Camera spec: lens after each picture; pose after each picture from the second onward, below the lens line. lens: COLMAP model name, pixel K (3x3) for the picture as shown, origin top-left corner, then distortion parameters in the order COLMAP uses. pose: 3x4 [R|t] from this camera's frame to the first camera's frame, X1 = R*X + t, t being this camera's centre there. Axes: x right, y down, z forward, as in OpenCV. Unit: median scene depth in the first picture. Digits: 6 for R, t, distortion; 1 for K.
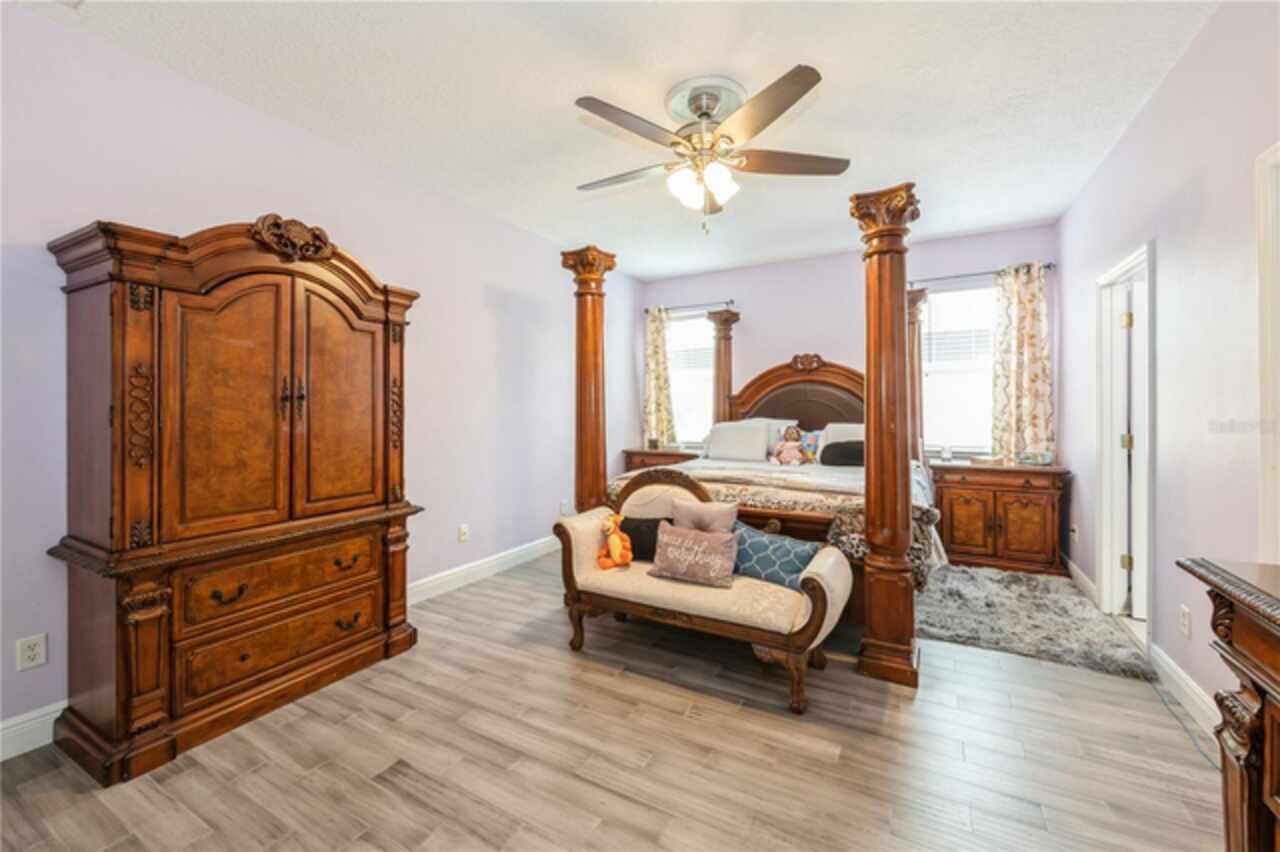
lens RADIAL K [[507.6, 0, 646.0], [0, 507.6, 422.9], [0, 0, 1]] dist [0.001224, -0.000115]
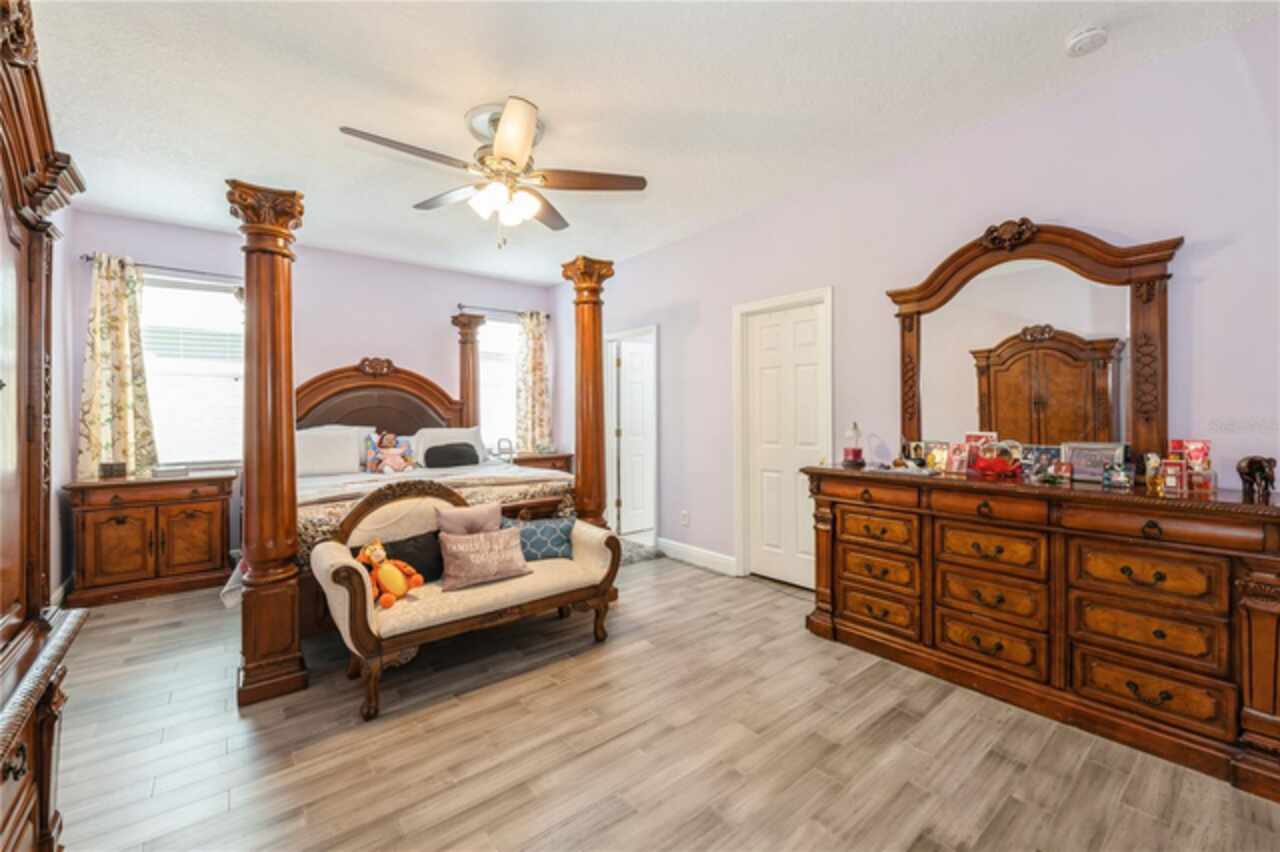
lens RADIAL K [[507.6, 0, 646.0], [0, 507.6, 422.9], [0, 0, 1]] dist [0.001224, -0.000115]
pose [[0.382742, -0.016752, 0.923704, -0.443131], [0.029183, 0.999556, 0.006035, -0.003401], [-0.923394, 0.024646, 0.383060, 0.184906]]
